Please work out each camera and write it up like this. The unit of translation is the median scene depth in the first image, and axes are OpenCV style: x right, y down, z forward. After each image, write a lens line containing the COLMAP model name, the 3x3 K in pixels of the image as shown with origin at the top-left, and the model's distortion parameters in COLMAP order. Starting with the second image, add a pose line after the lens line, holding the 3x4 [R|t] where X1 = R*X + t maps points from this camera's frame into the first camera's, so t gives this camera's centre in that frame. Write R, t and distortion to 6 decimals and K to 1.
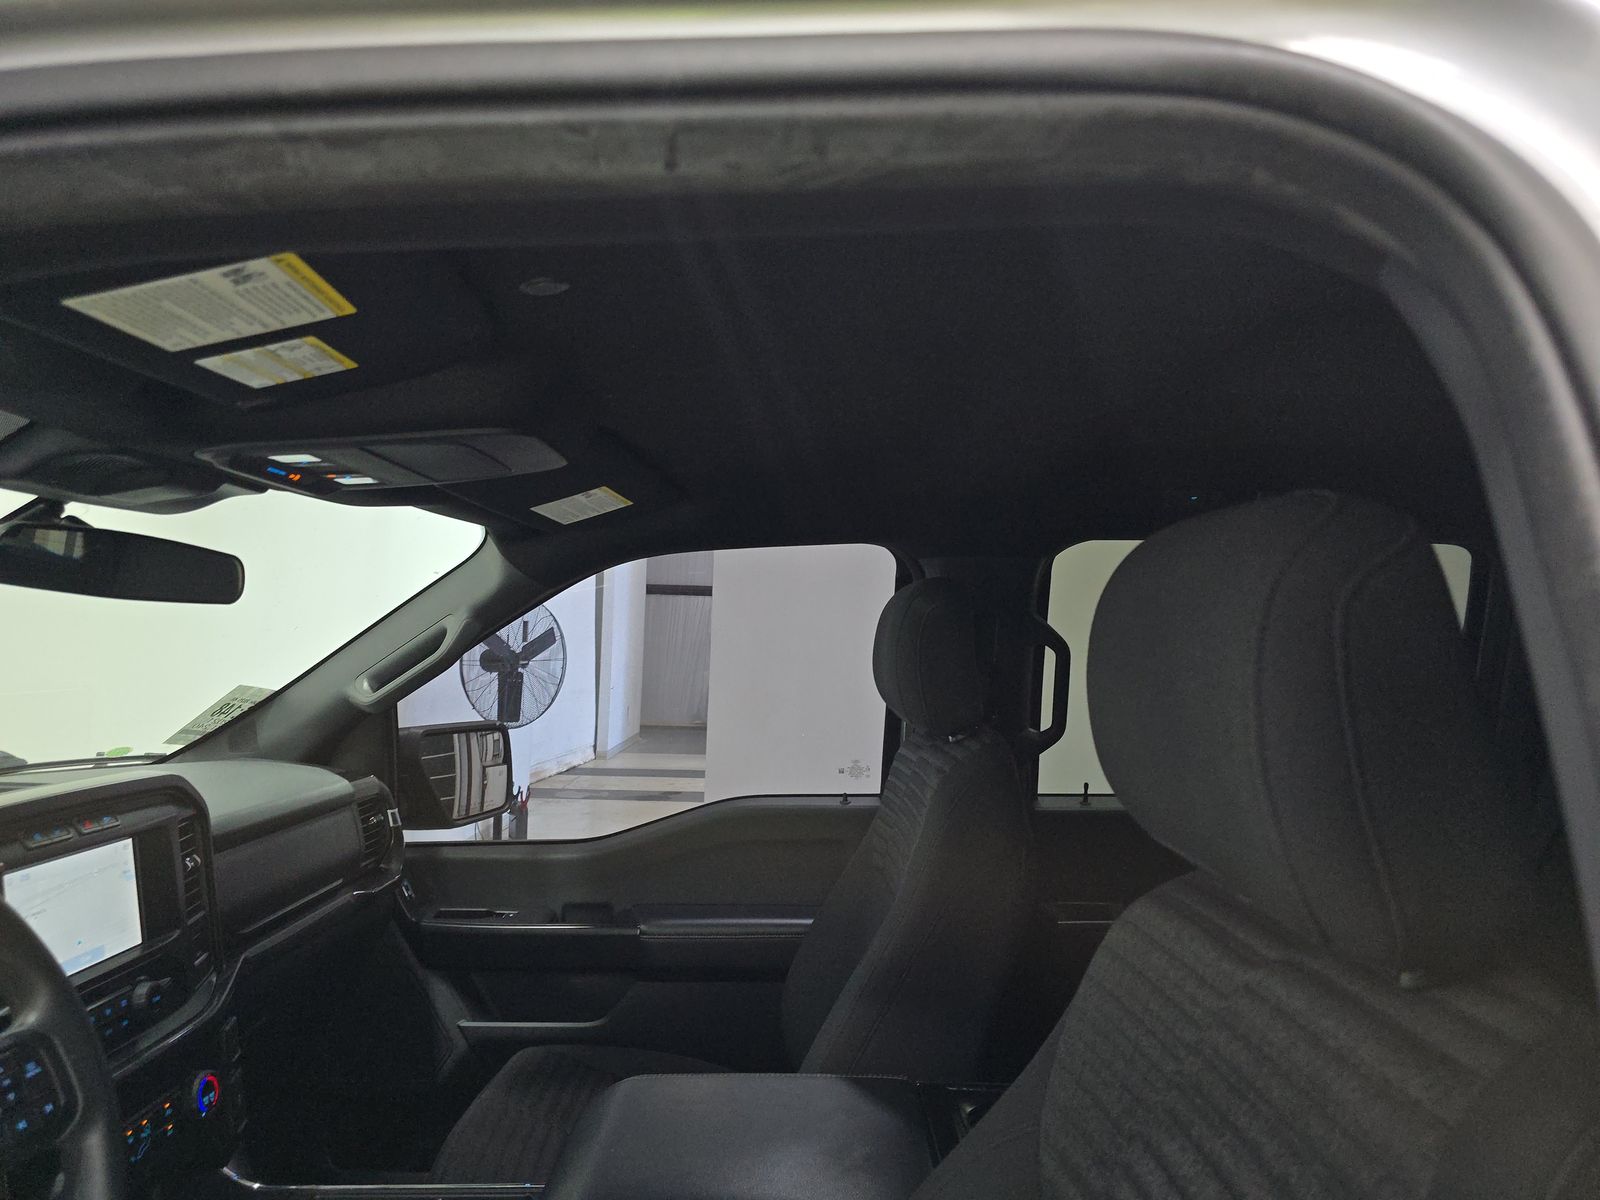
lens RADIAL K [[1077.4, 0, 798.2], [0, 1077.4, 605.2], [0, 0, 1]] dist [0.051299, -0.043584]
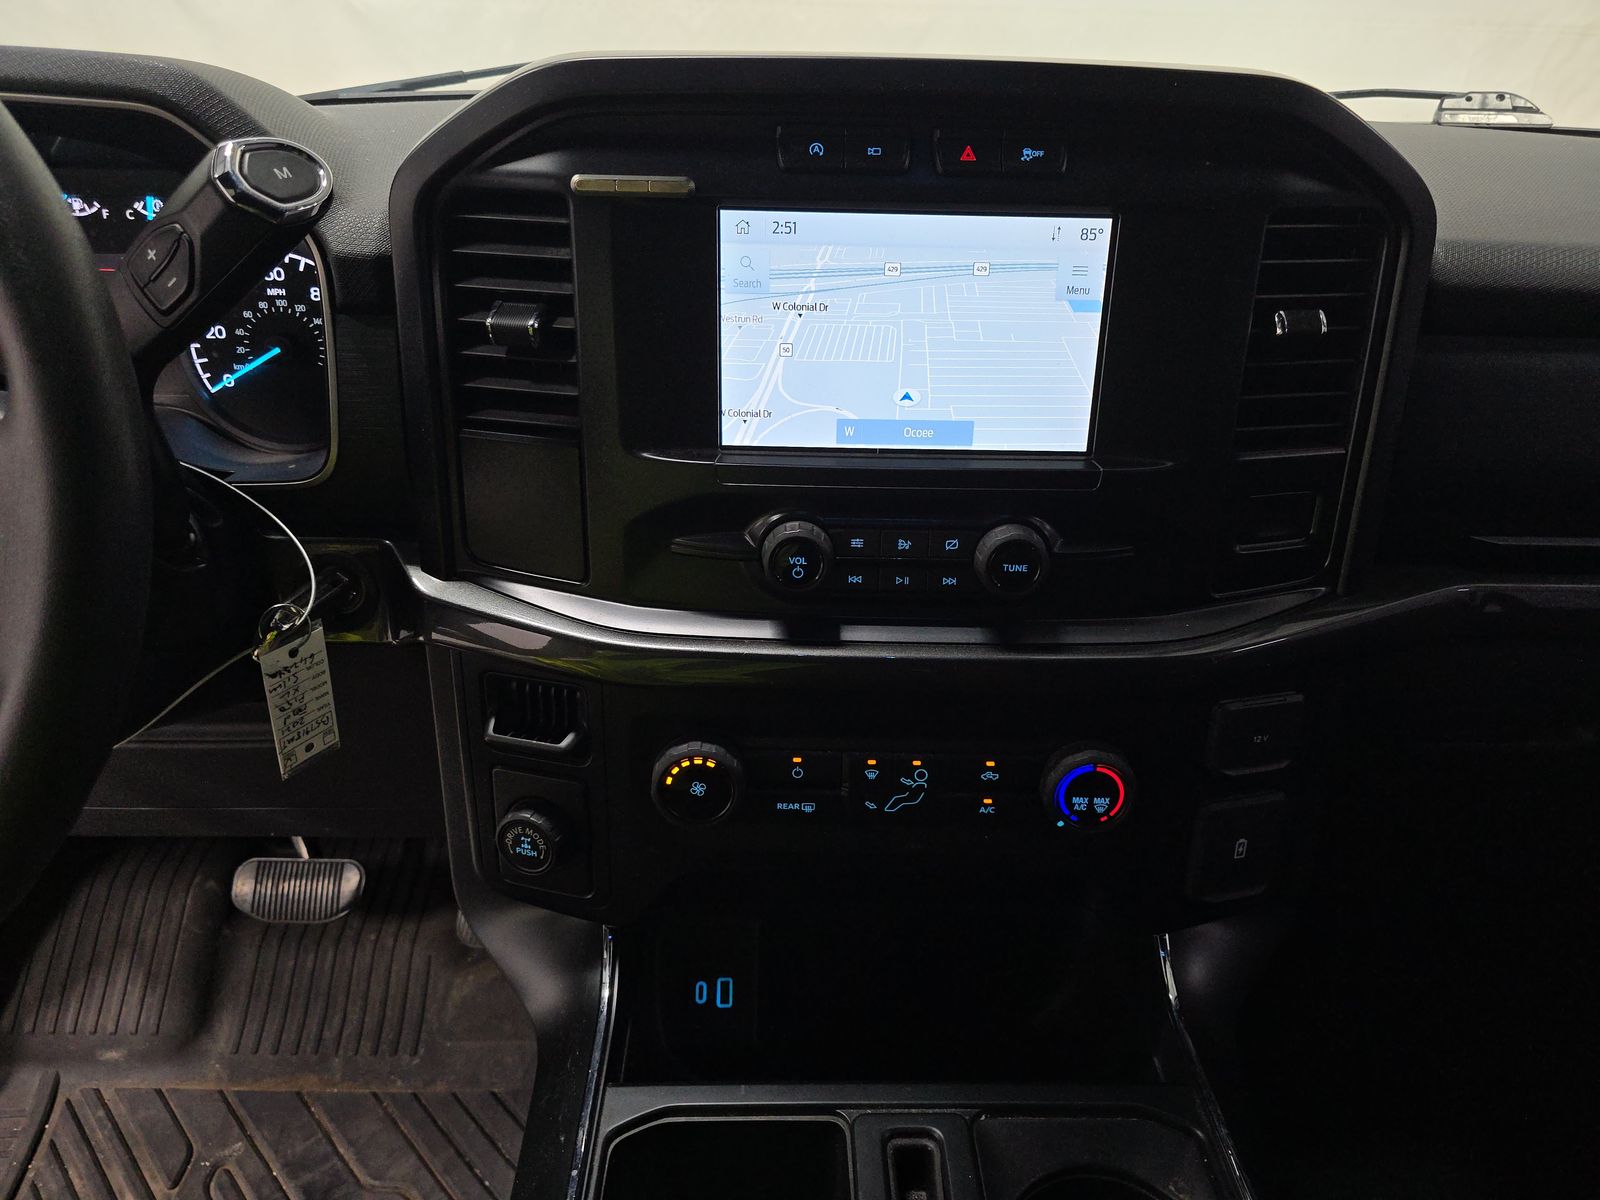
lens RADIAL K [[1077.4, 0, 788.3], [0, 1077.4, 588.2], [0, 0, 1]] dist [0.051299, -0.043584]
pose [[0.040443, 0.450903, -0.891656, -0.168123], [-0.001274, 0.892409, 0.451226, 0.157362], [0.999181, -0.017113, 0.036666, 0.899875]]
